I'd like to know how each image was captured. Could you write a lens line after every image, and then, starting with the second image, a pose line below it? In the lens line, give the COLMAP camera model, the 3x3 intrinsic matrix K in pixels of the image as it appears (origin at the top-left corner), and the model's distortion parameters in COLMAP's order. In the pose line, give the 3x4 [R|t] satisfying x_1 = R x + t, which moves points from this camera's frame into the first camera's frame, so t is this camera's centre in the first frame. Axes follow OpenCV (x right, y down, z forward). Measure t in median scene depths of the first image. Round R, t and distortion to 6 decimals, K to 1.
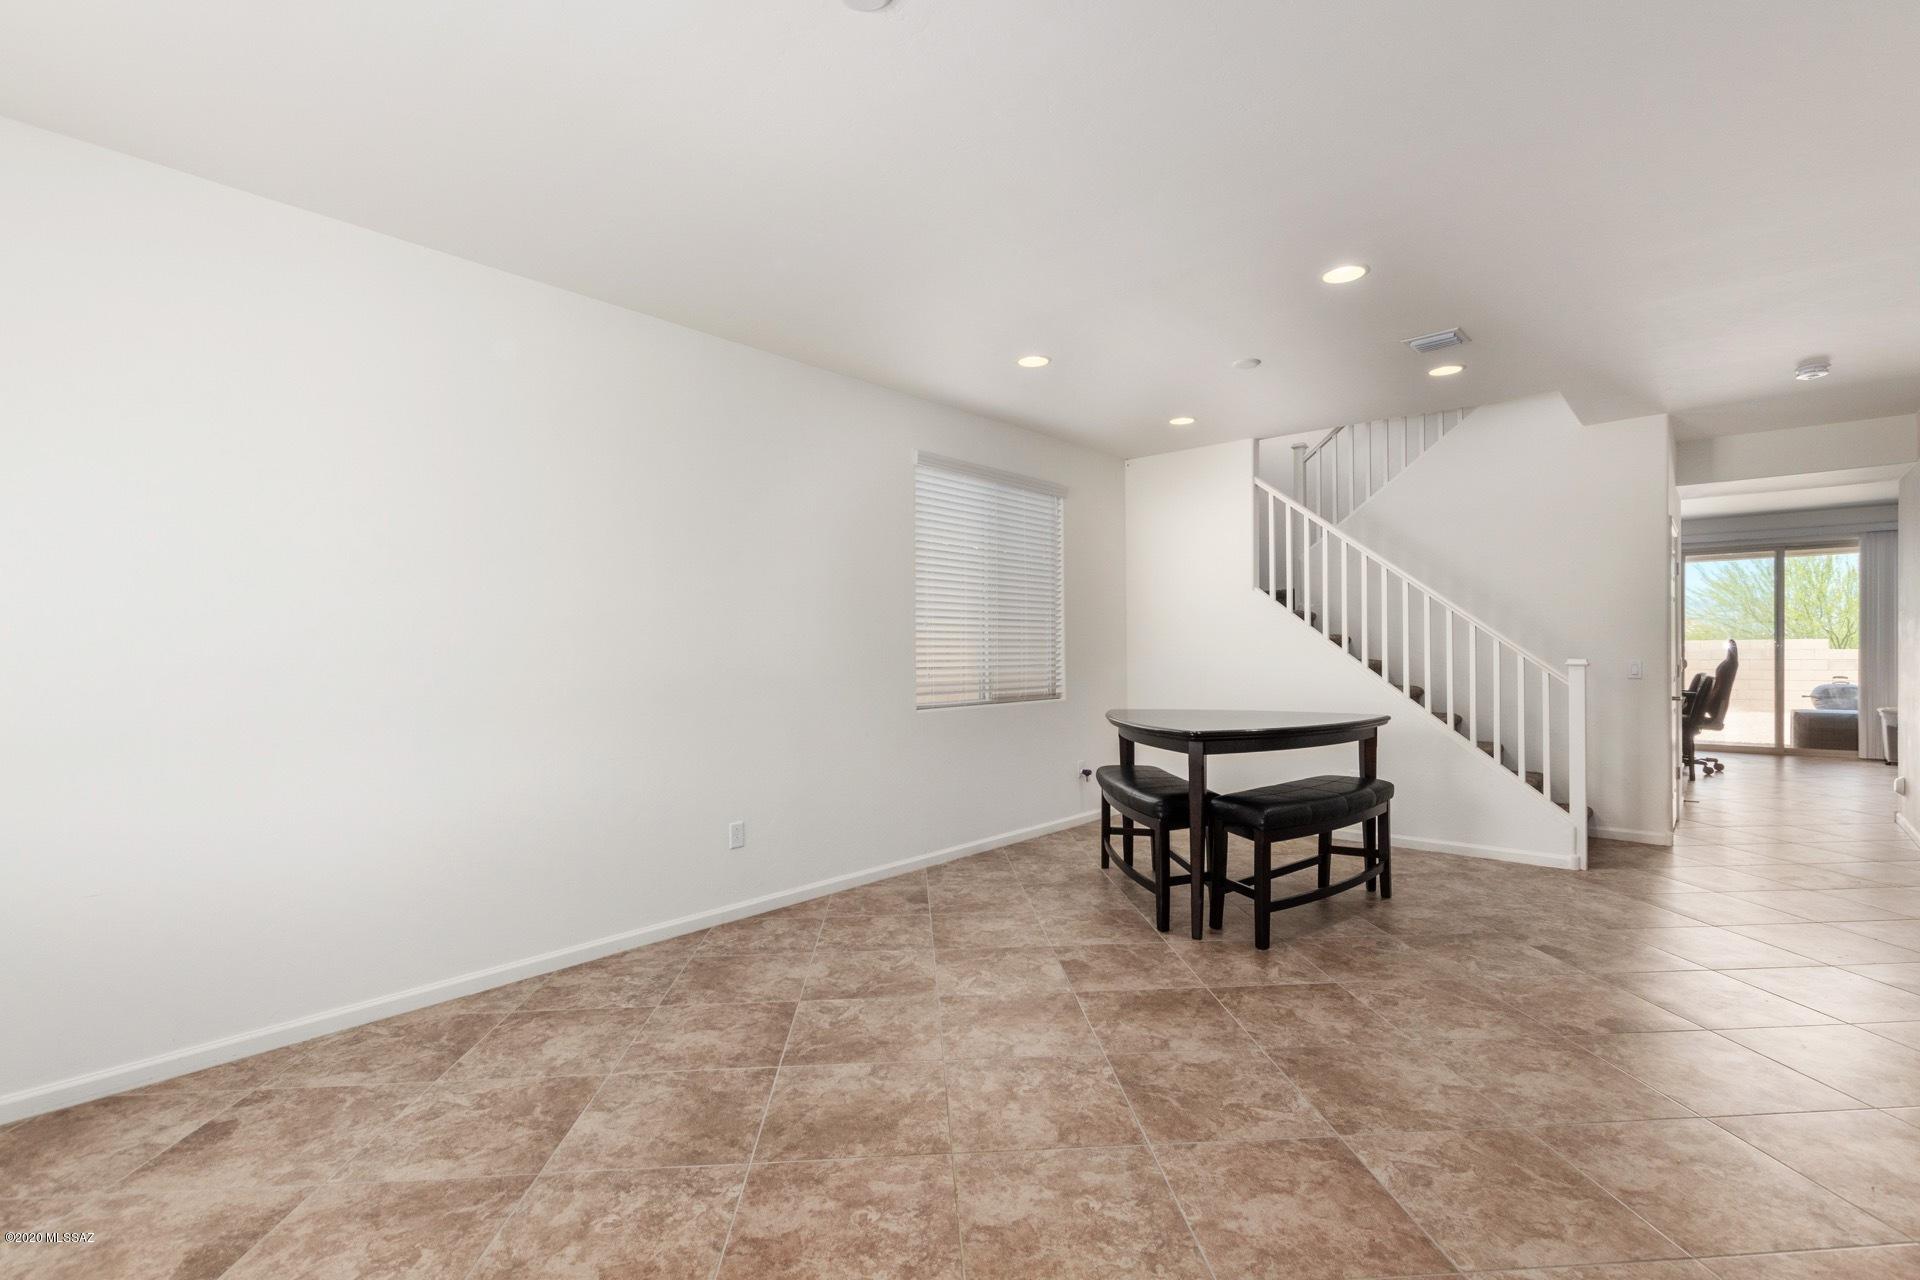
lens RADIAL K [[892.0, 0, 947.6], [0, 892.0, 659.6], [0, 0, 1]] dist [0.002191, -0.000594]
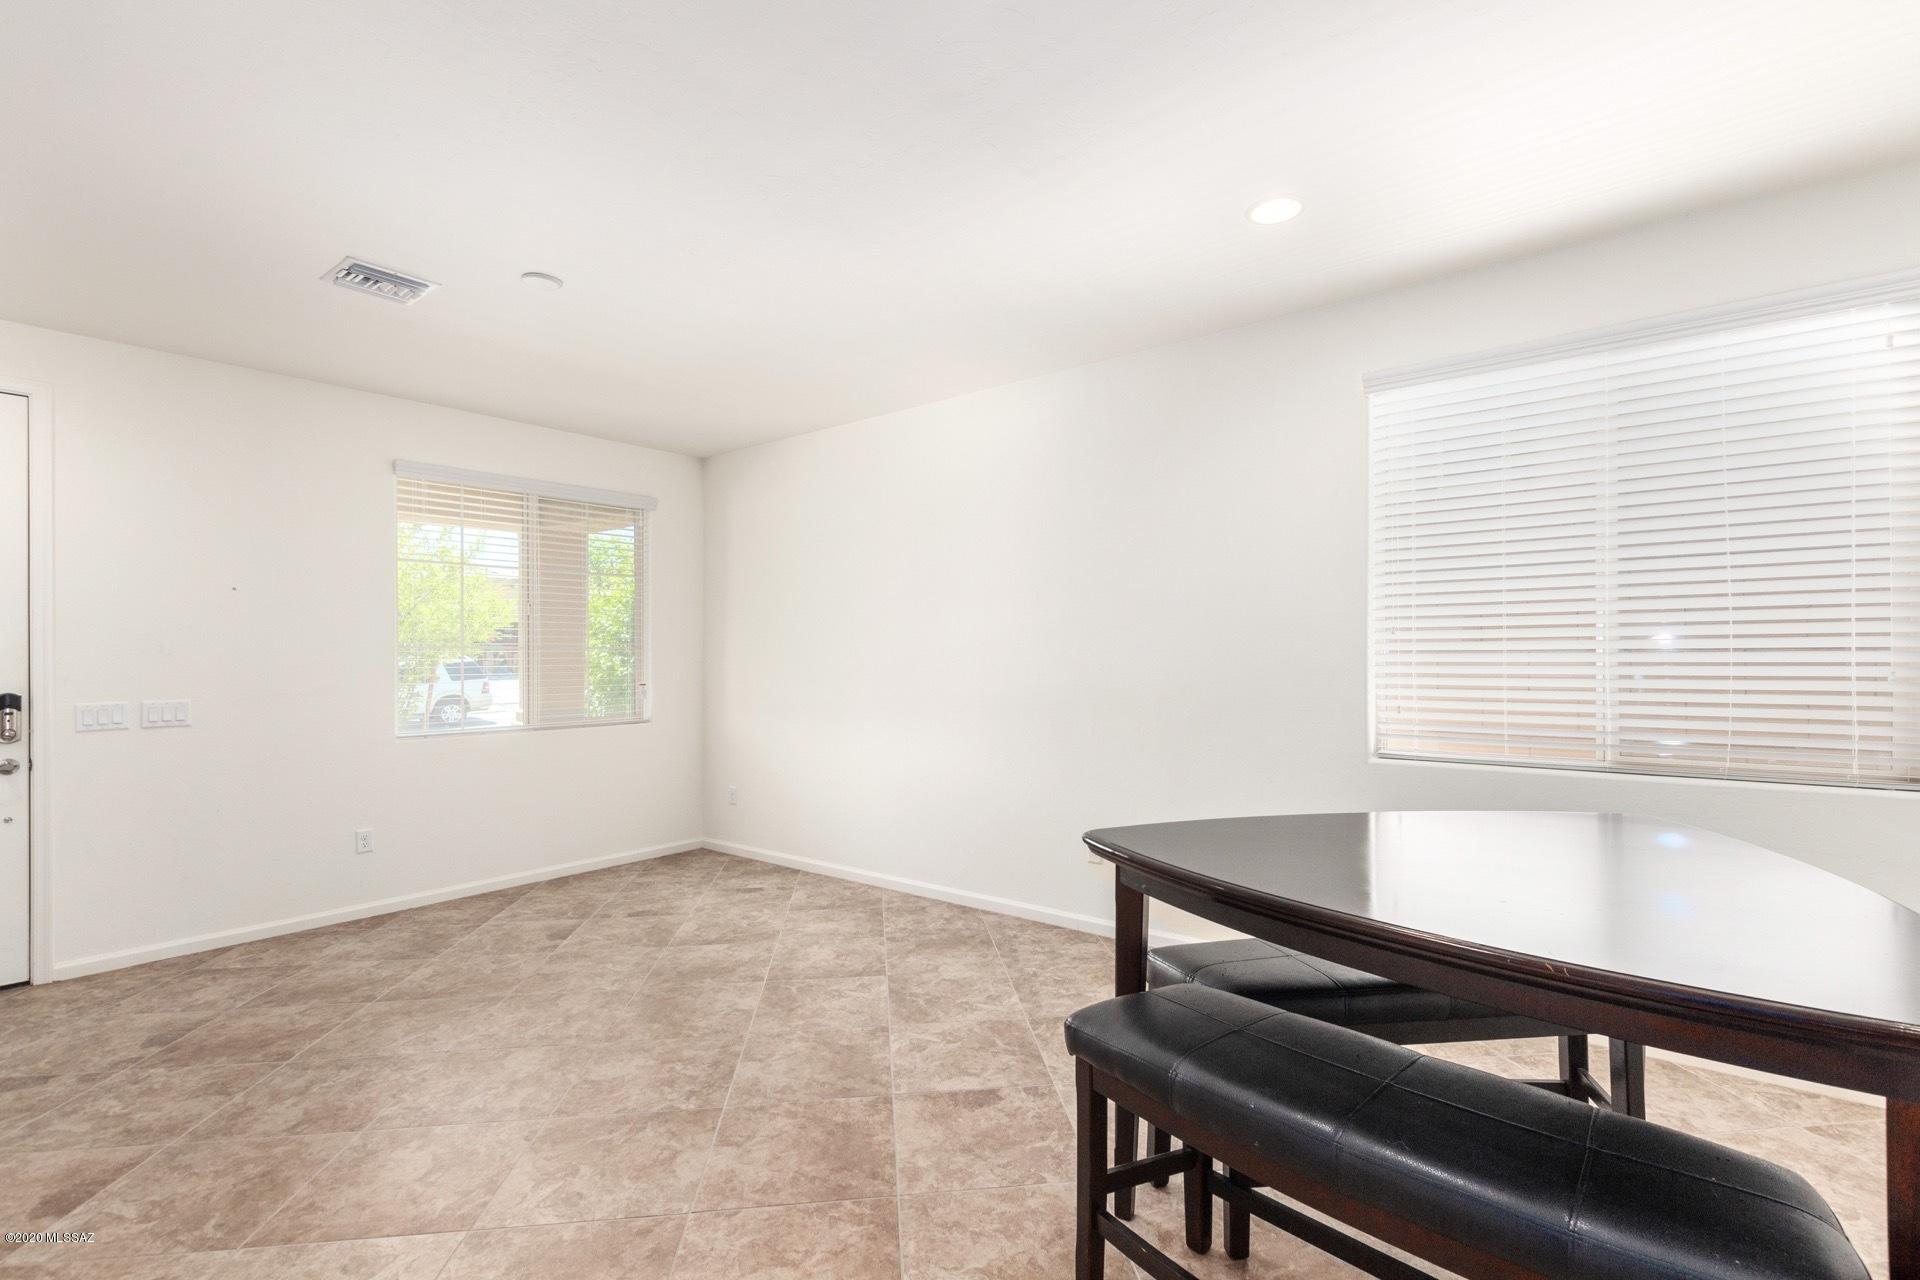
lens RADIAL K [[892.0, 0, 947.6], [0, 892.0, 659.6], [0, 0, 1]] dist [0.002191, -0.000594]
pose [[0.030406, 0.014035, -0.999439, 0.998312], [-0.003004, 0.999898, 0.013950, -0.034301], [0.999533, 0.002578, 0.030446, 1.084771]]
